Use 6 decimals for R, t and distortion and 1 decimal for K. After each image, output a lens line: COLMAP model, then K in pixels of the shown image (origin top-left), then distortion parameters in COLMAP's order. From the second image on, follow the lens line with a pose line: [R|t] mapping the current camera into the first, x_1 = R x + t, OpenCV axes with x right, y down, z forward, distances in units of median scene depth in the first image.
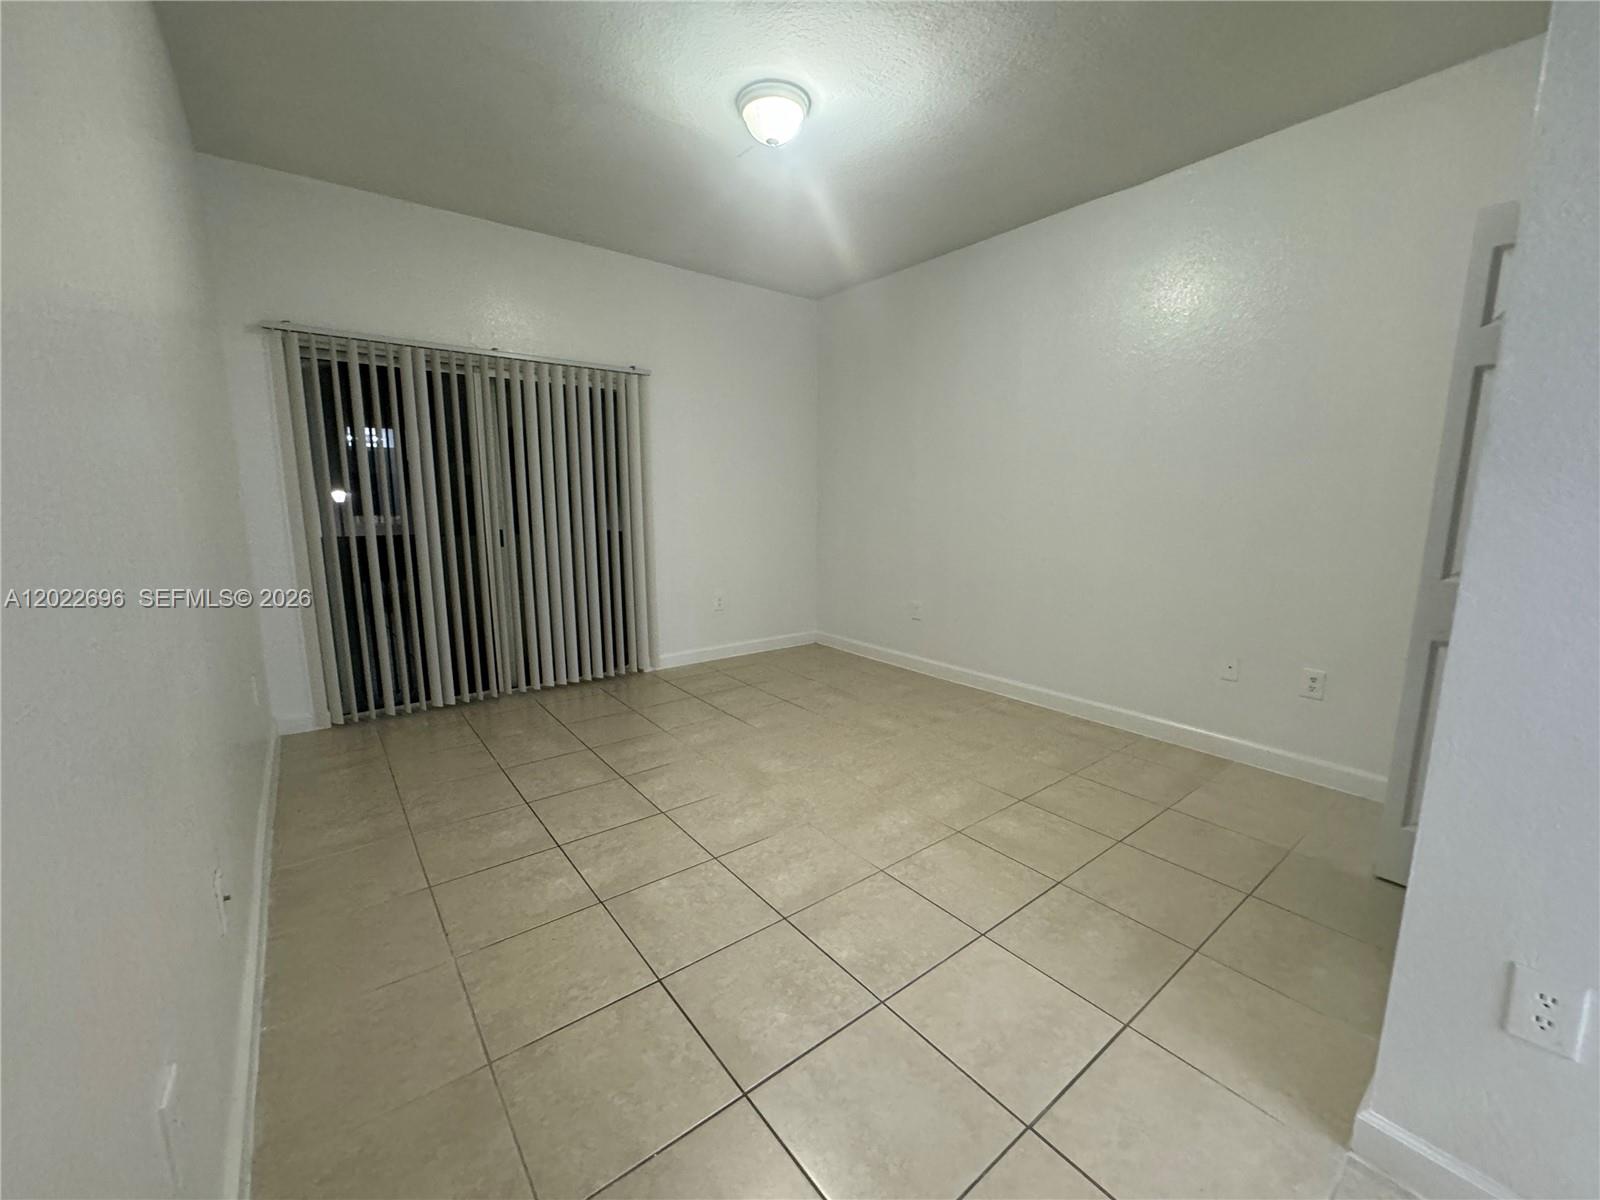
lens RADIAL K [[640.2, 0, 800.0], [0, 640.2, 600.0], [0, 0, 1]] dist [-0.003201, 0.000368]
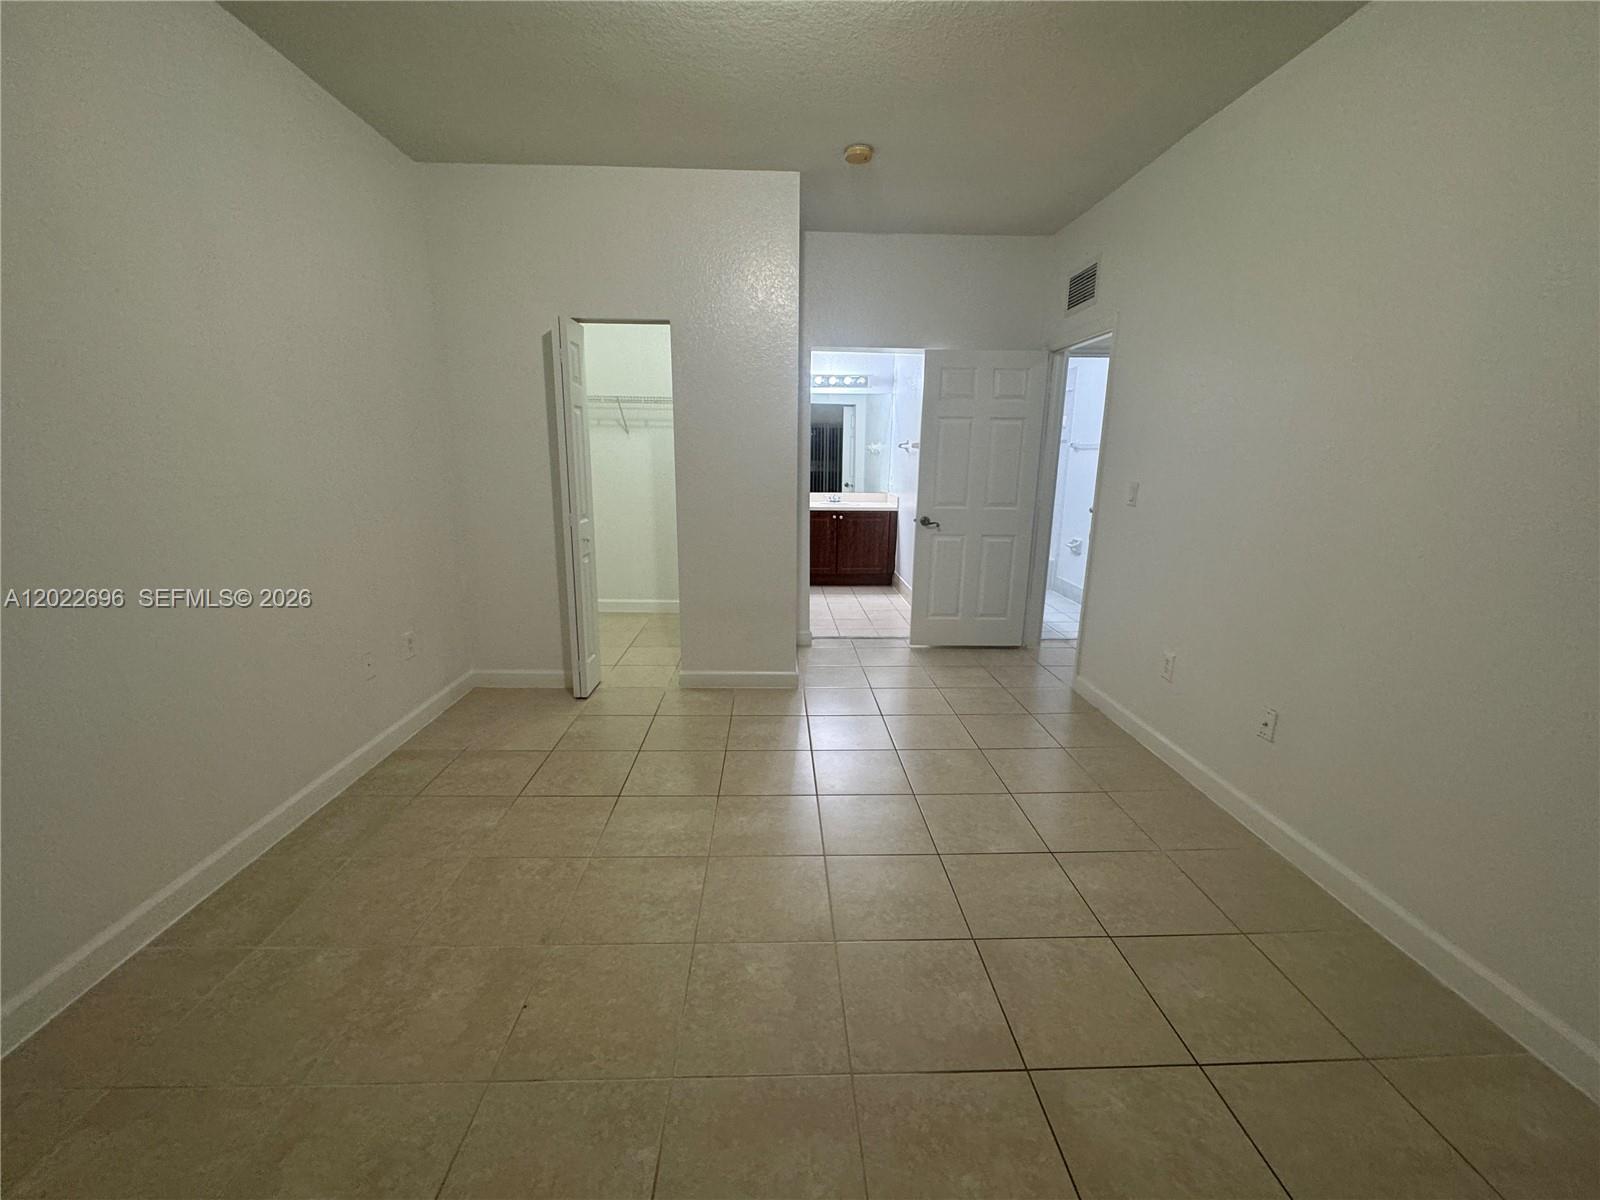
lens RADIAL K [[640.2, 0, 800.0], [0, 640.2, 600.0], [0, 0, 1]] dist [-0.003201, 0.000368]
pose [[-0.811837, -0.142342, 0.566267, -0.387321], [0.081370, 0.932784, 0.351130, -0.286473], [-0.578186, 0.331138, -0.745687, 1.435374]]
